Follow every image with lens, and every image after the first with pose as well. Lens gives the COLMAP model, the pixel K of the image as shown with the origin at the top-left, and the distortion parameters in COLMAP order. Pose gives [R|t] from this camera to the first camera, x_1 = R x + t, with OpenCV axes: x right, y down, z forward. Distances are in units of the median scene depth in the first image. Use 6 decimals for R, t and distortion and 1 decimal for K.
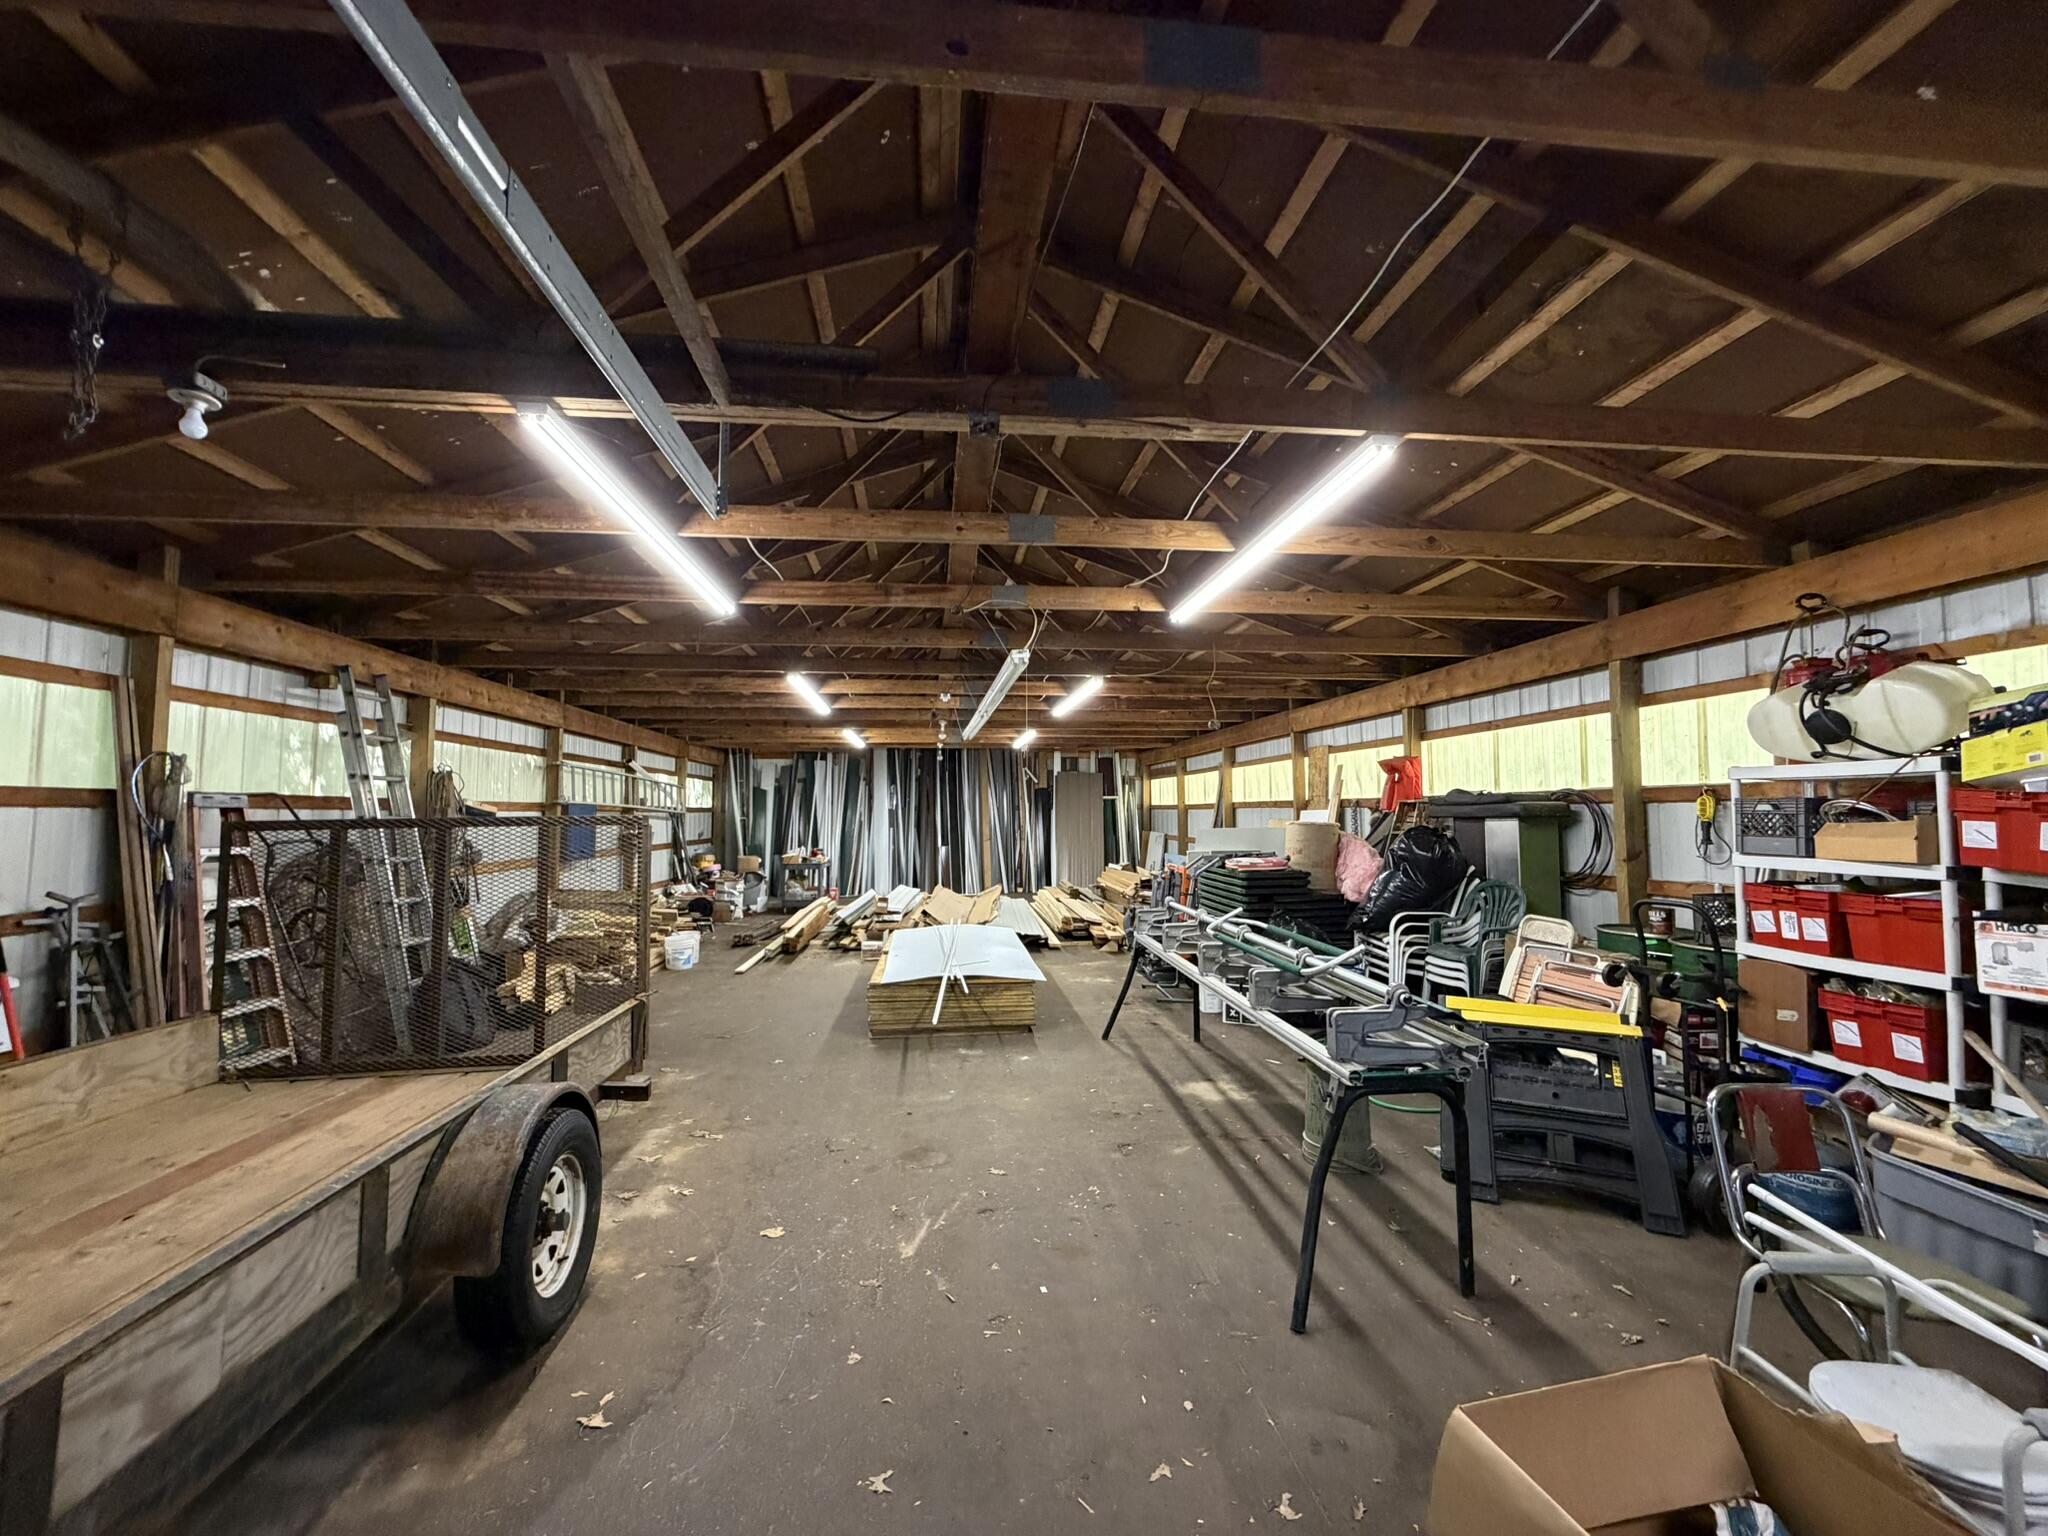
lens RADIAL K [[820.6, 0, 1019.7], [0, 820.6, 762.7], [0, 0, 1]] dist [0.002075, 0.000556]
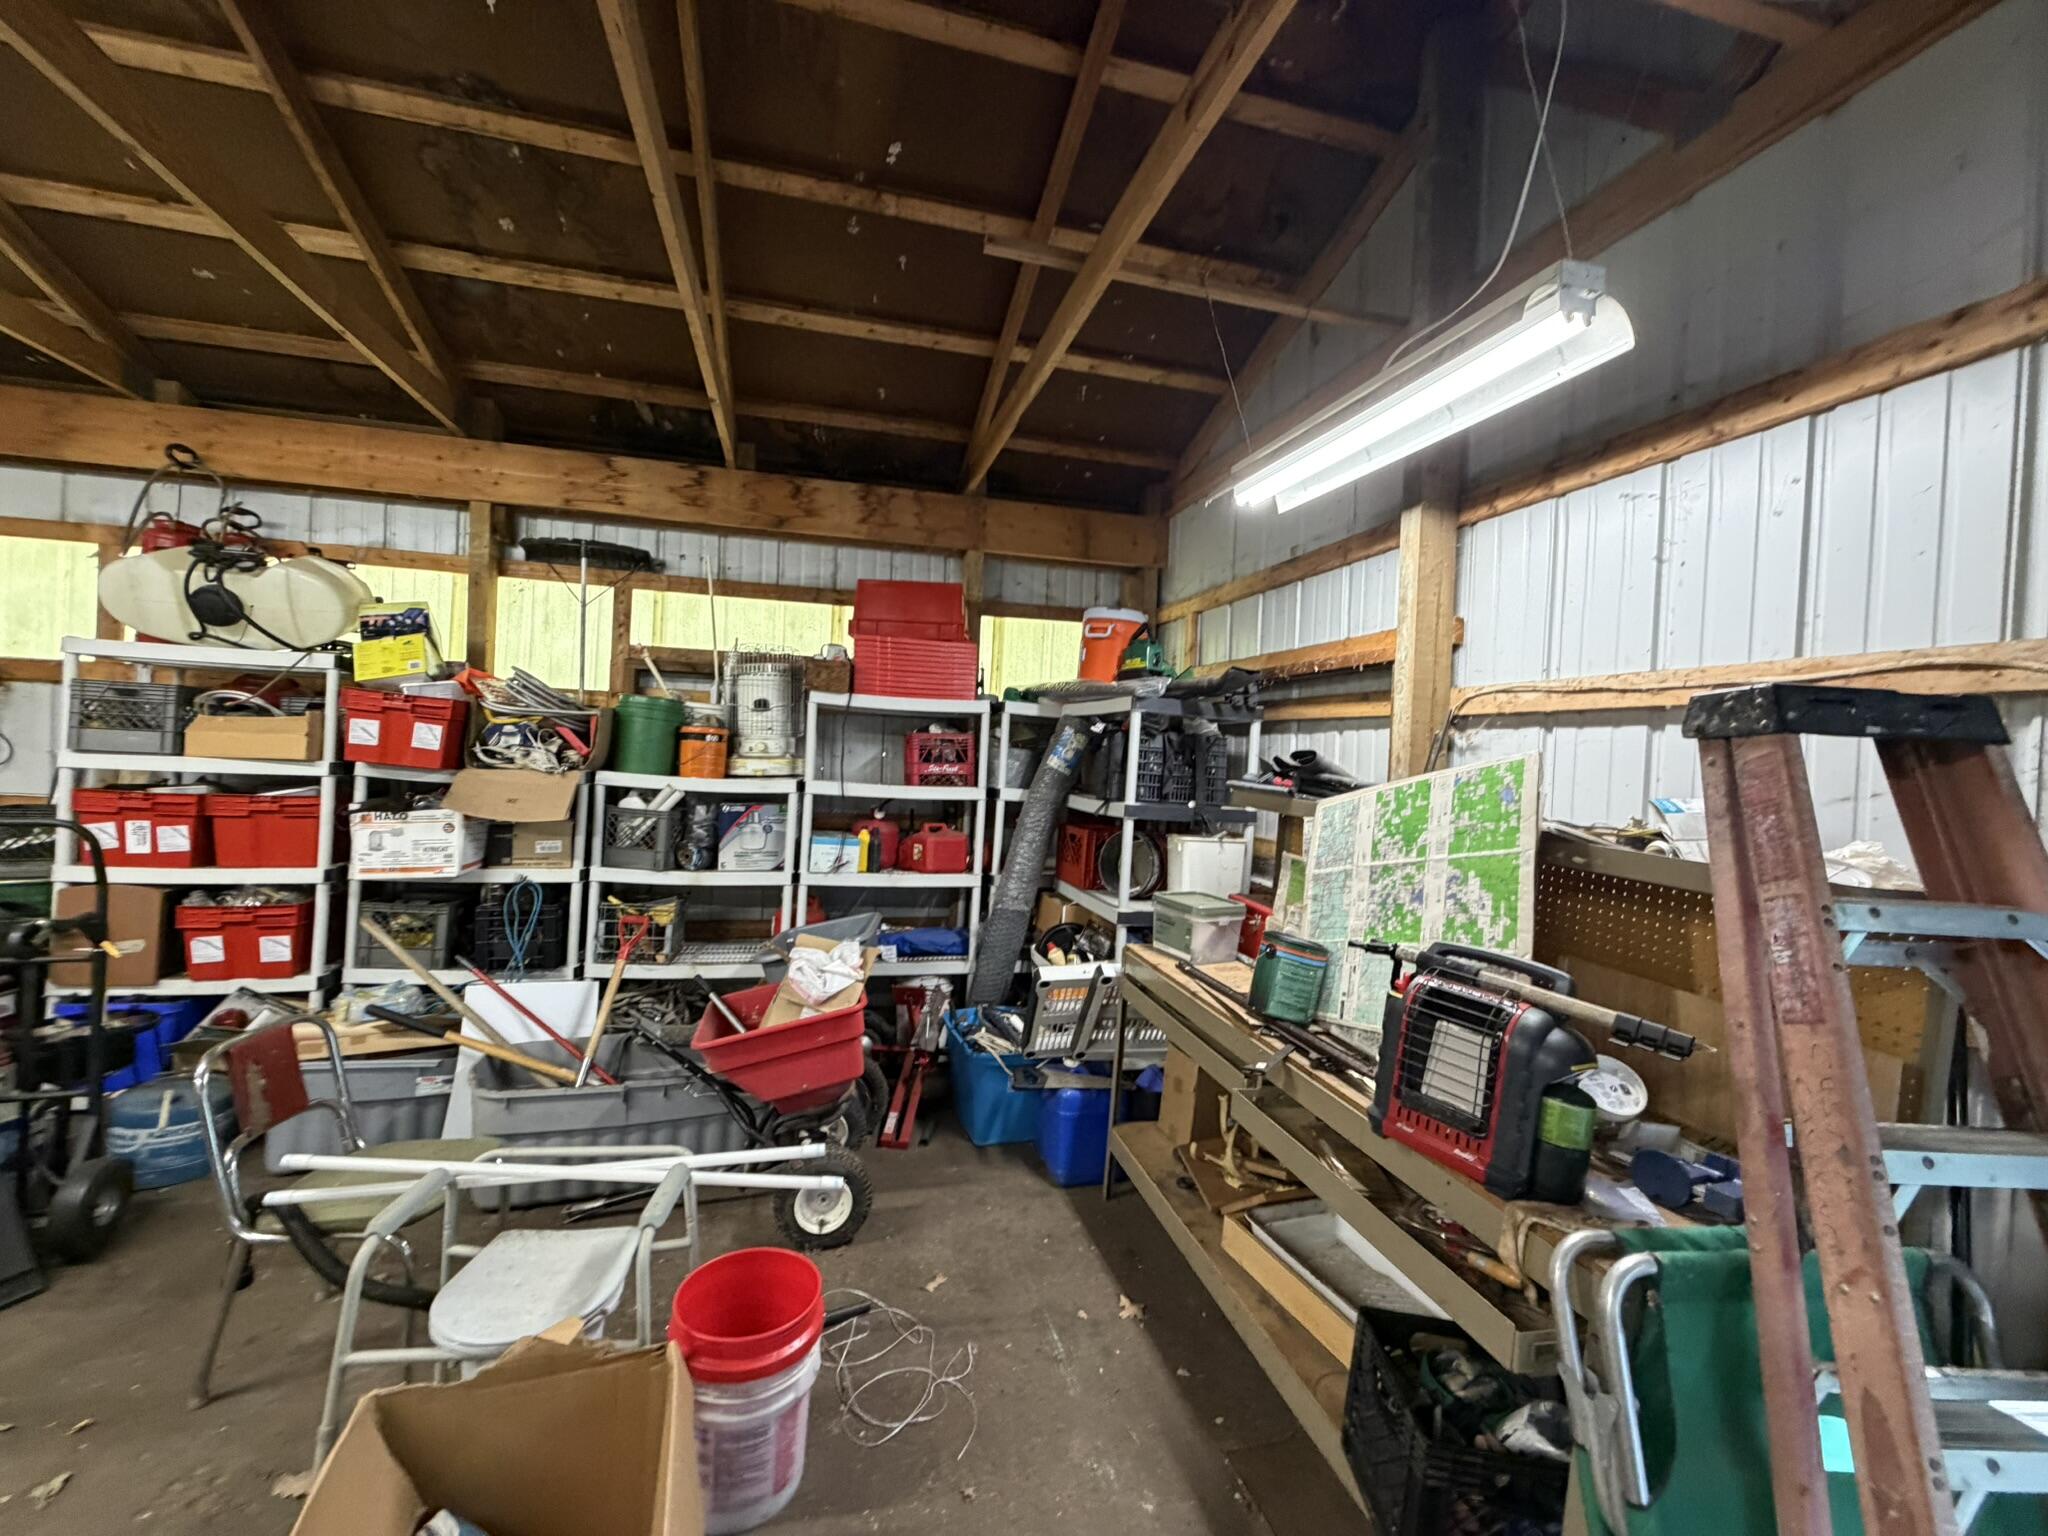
lens RADIAL K [[820.6, 0, 1019.7], [0, 820.6, 762.7], [0, 0, 1]] dist [0.002075, 0.000556]
pose [[-0.135370, -0.014640, 0.990687, 0.000874], [-0.103986, 0.994579, 0.000488, 0.035032], [-0.985323, -0.102951, -0.136158, 0.281187]]
